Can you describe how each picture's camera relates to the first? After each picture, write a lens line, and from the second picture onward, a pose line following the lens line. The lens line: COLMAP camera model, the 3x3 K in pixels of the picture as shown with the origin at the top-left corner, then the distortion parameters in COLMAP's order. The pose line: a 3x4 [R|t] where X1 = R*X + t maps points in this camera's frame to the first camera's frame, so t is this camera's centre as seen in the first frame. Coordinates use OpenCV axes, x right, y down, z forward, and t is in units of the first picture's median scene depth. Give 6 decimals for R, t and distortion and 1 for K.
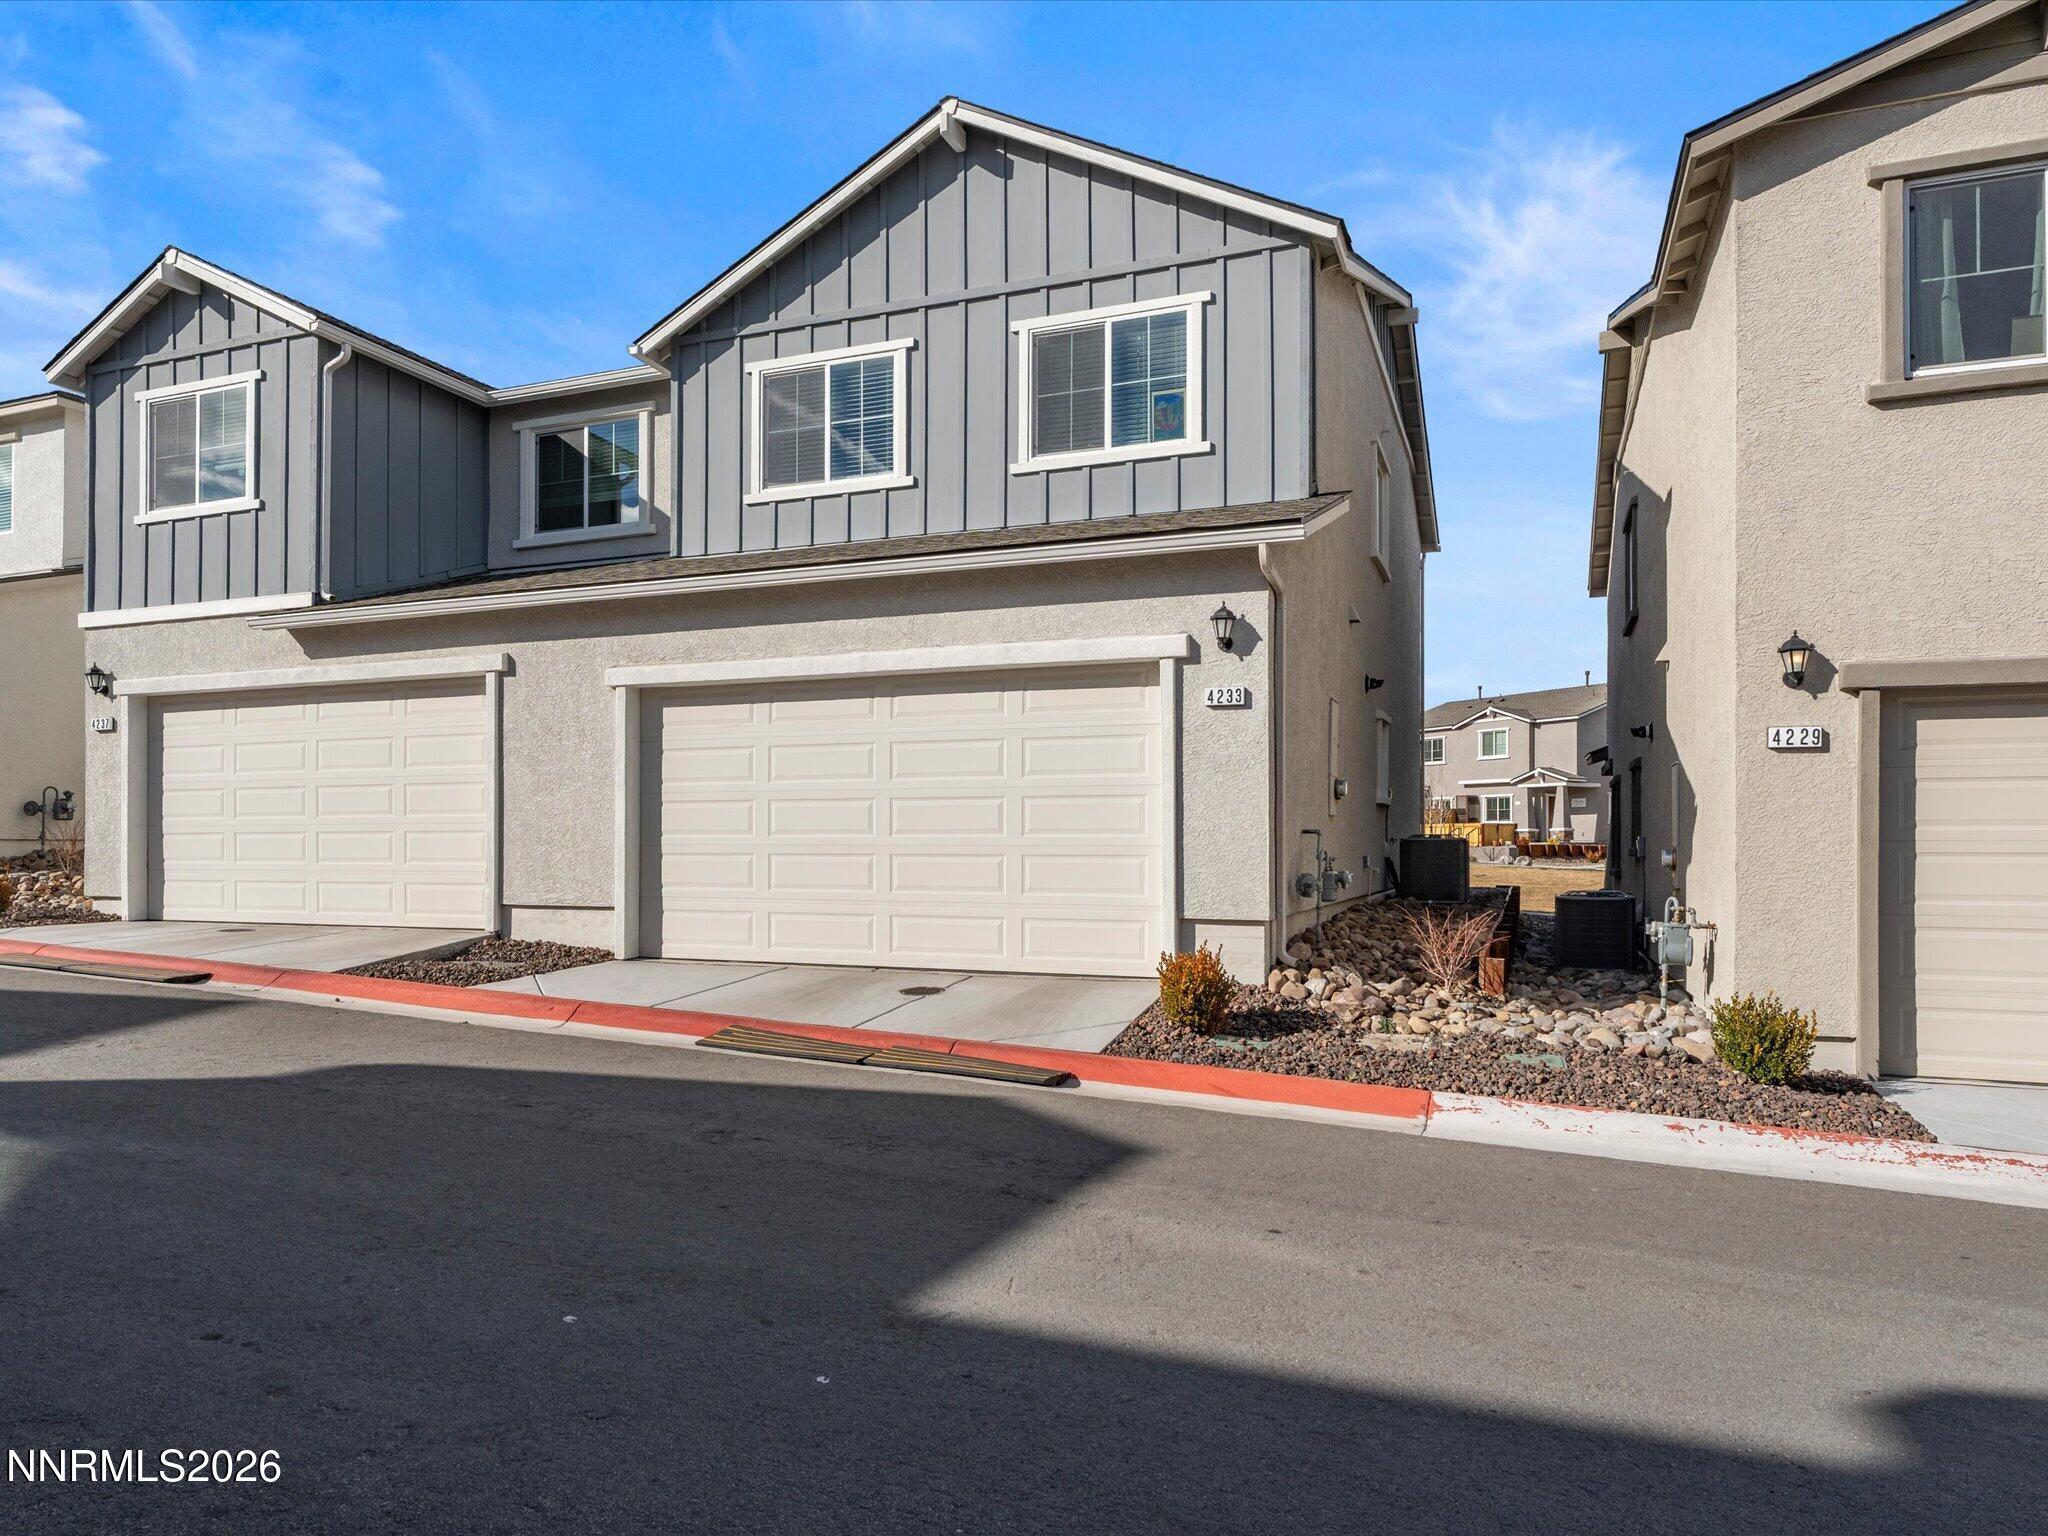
lens RADIAL K [[1323.4, 0, 1023.7], [0, 1323.4, 830.2], [0, 0, 1]] dist [0.001333, -0.001245]
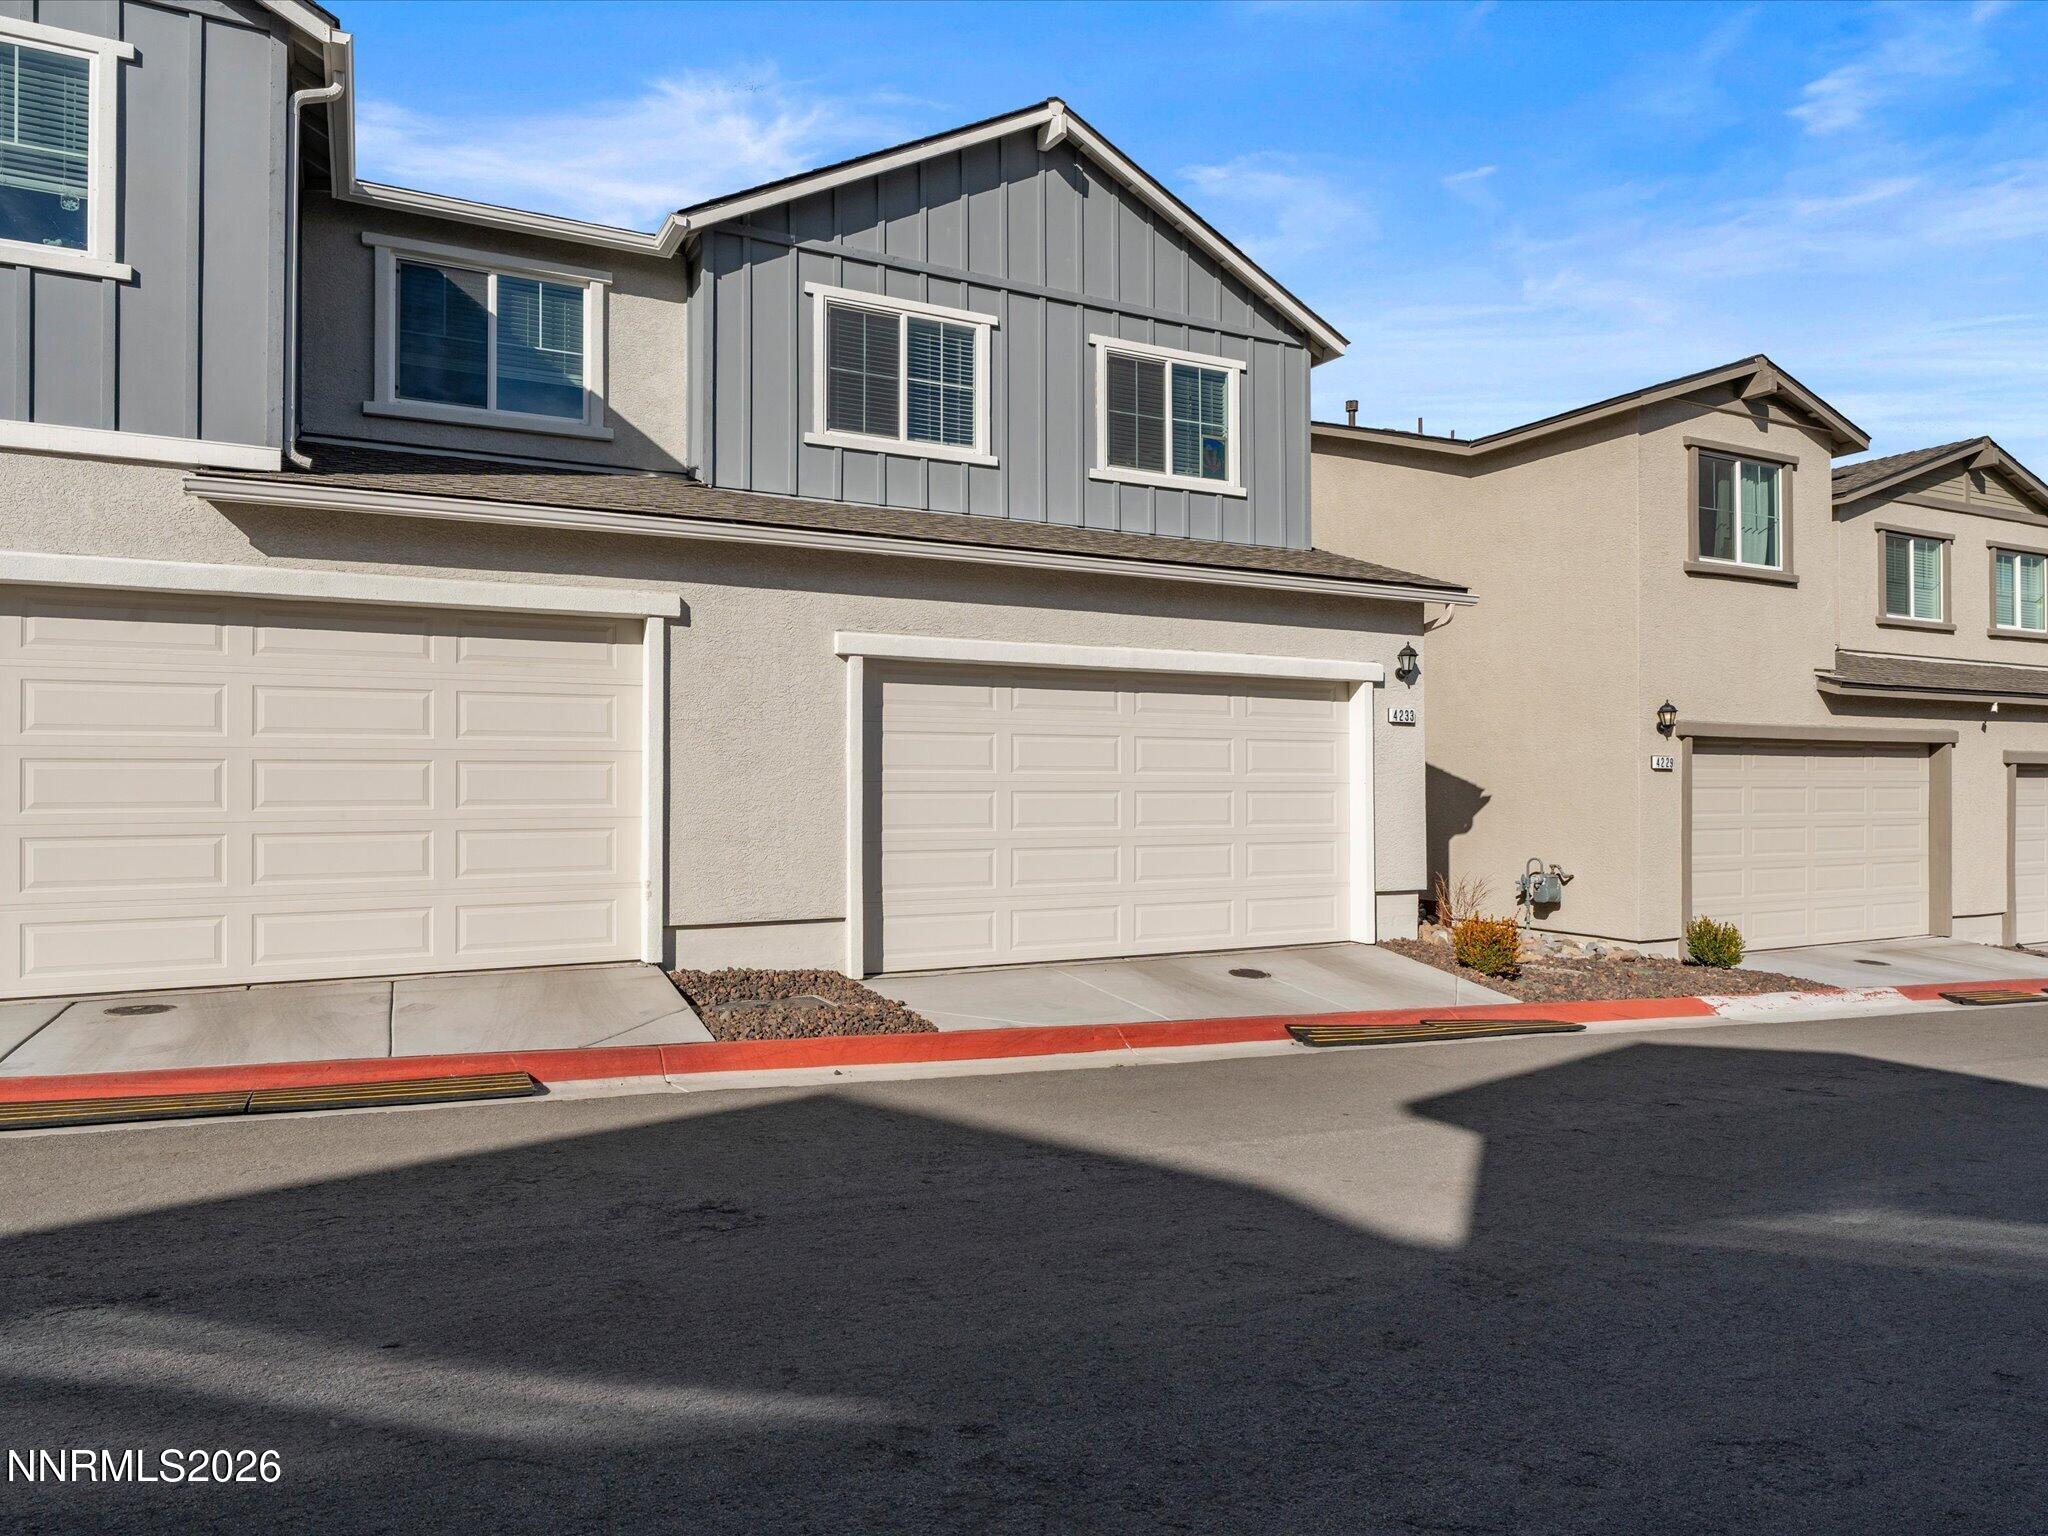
lens RADIAL K [[1275.5, 0, 1024.0], [0, 1275.5, 768.0], [0, 0, 1]] dist [-0.004734, -0.000707]
pose [[0.665129, 0.009927, 0.746662, -0.810553], [-0.010901, 0.999934, -0.003583, -0.034035], [-0.746649, -0.005756, 0.665194, 0.366761]]
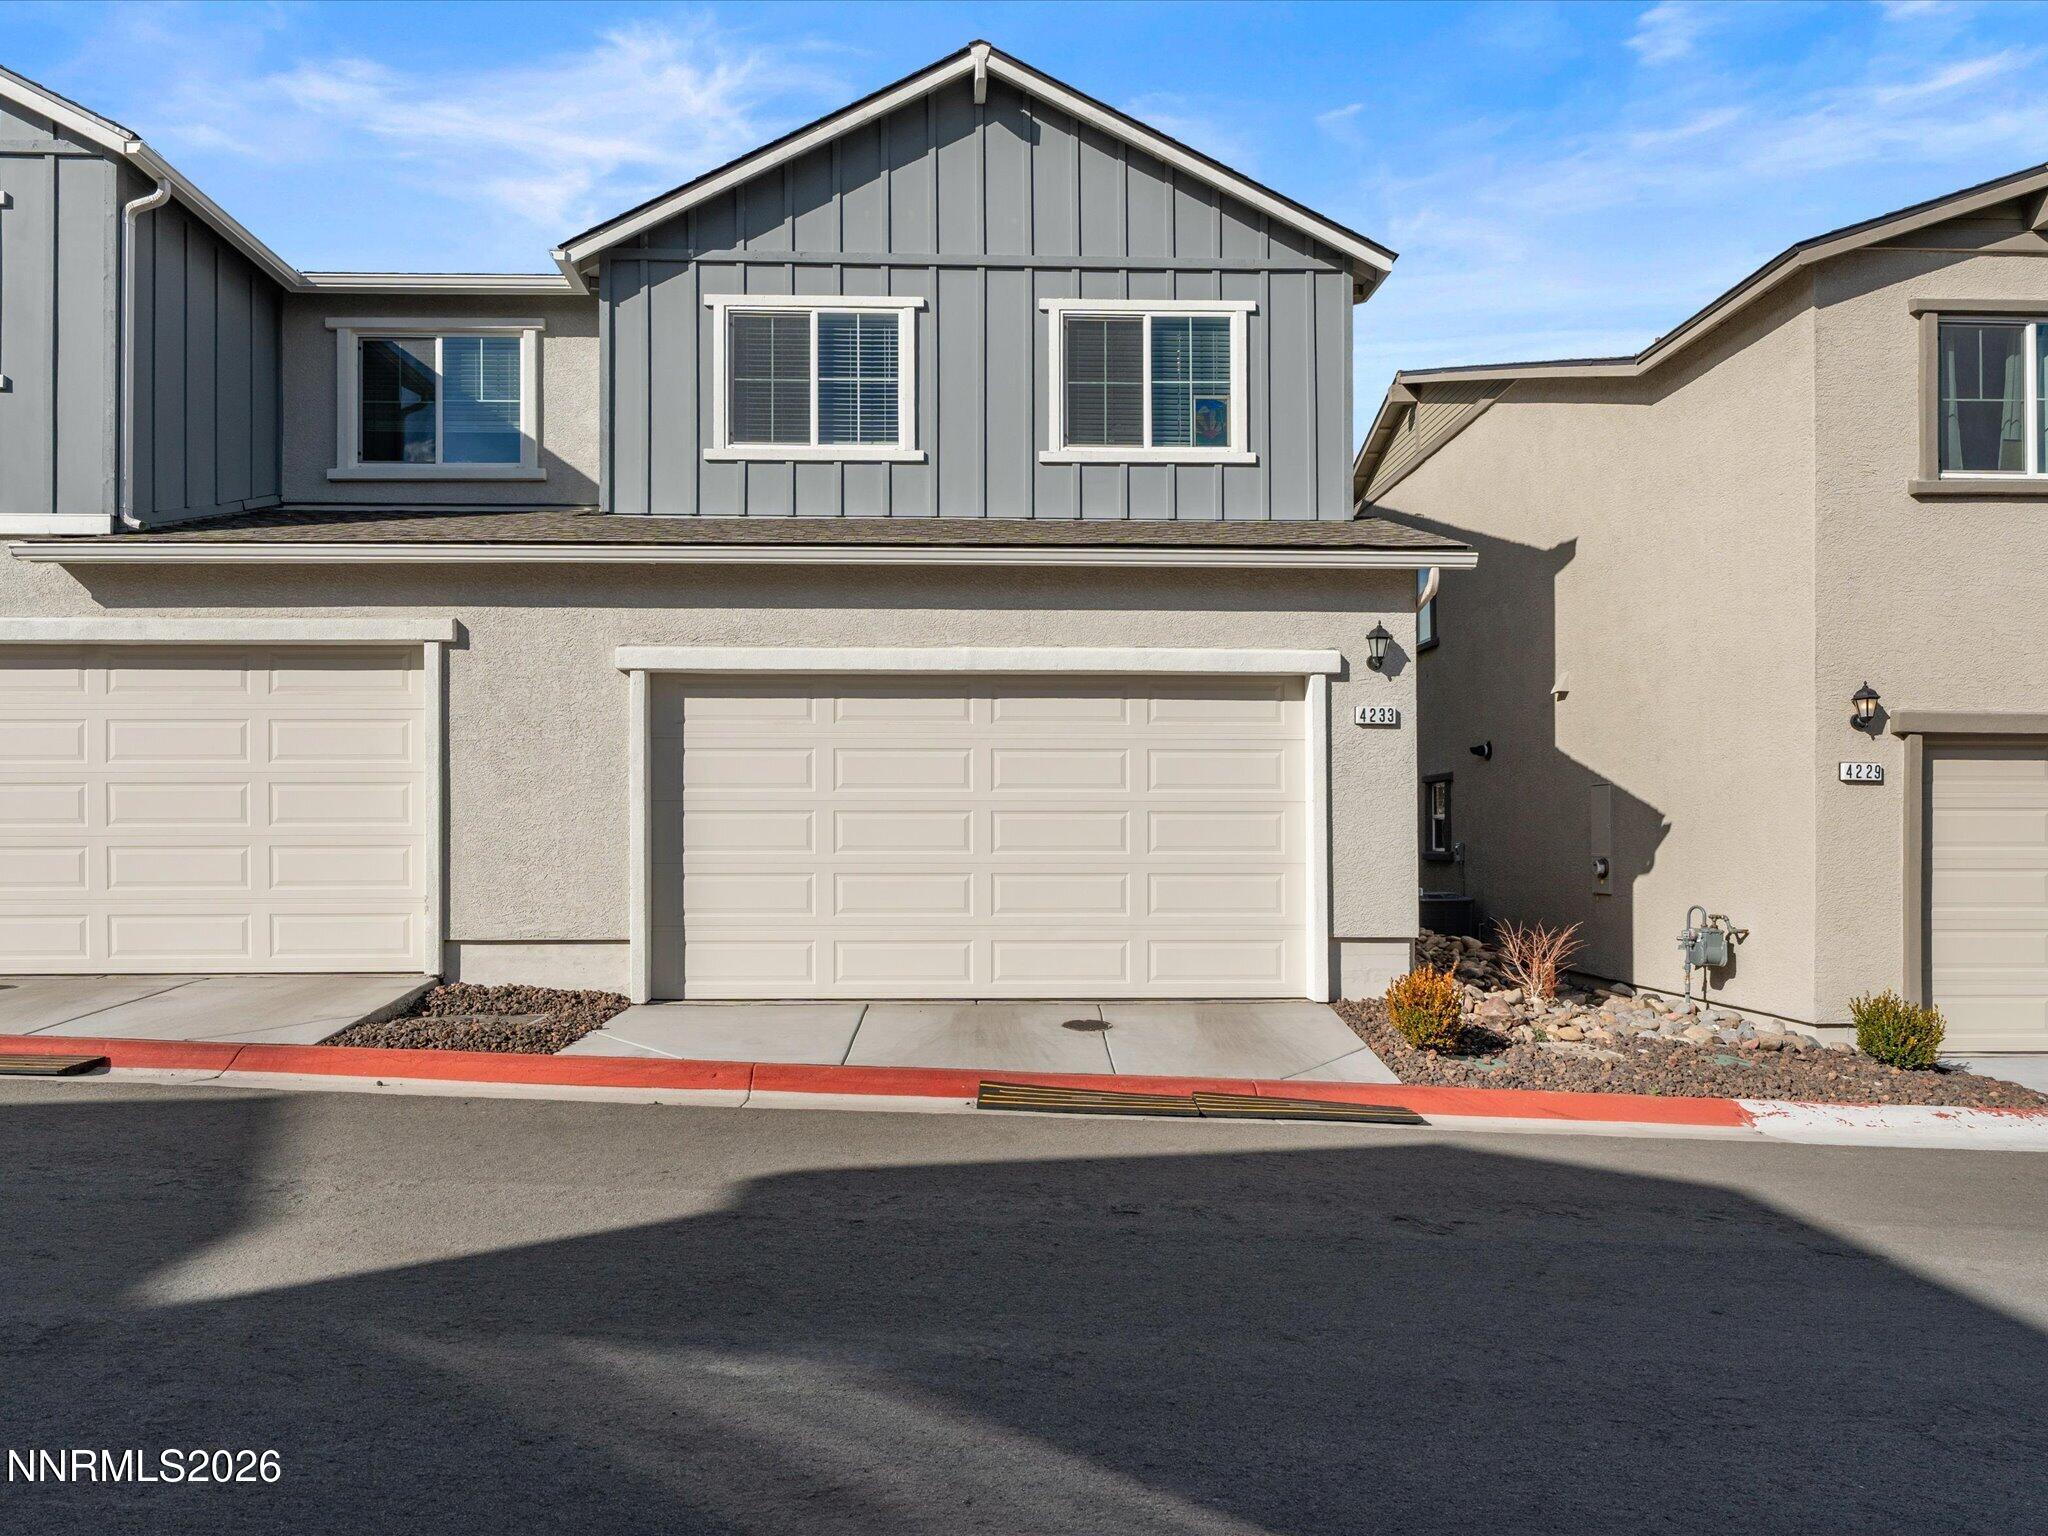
lens RADIAL K [[1320.8, 0, 1015.0], [0, 1320.8, 828.1], [0, 0, 1]] dist [-0.002875, 0.000009]
pose [[0.917571, 0.001664, 0.397568, -0.400445], [-0.004457, 0.999971, 0.006101, -0.016531], [-0.397546, -0.007370, 0.917553, 0.152526]]
